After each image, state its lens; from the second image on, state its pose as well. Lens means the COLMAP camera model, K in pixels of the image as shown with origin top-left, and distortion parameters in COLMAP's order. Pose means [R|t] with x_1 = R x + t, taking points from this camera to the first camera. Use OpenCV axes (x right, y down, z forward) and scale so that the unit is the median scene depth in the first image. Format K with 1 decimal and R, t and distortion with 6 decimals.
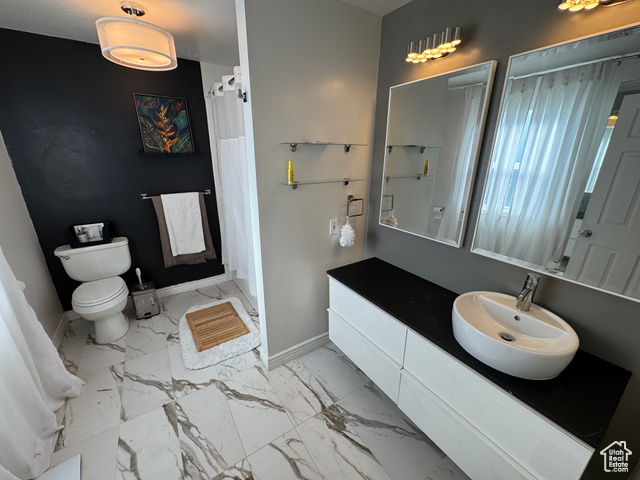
lens RADIAL K [[256.3, 0, 321.2], [0, 256.3, 238.7], [0, 0, 1]] dist [-0.002175, 0.000001]
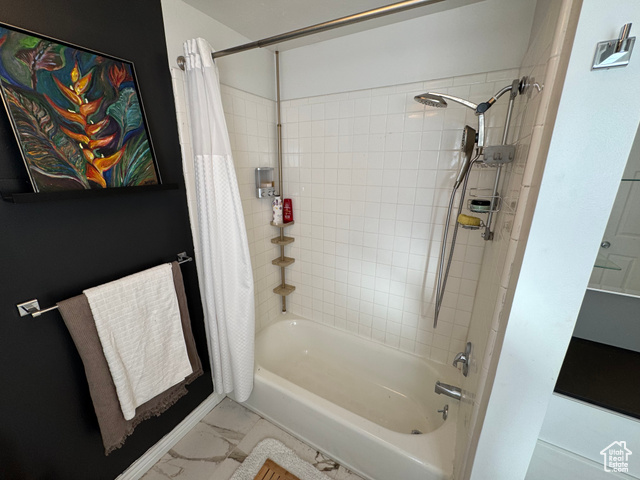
lens RADIAL K [[256.3, 0, 316.2], [0, 256.3, 239.4], [0, 0, 1]] dist [-0.002175, 0.000001]
pose [[0.889515, -0.133577, 0.436944, -0.486605], [0.147380, 0.989077, 0.002337, -0.207630], [-0.432483, 0.062317, 0.899486, 0.499966]]
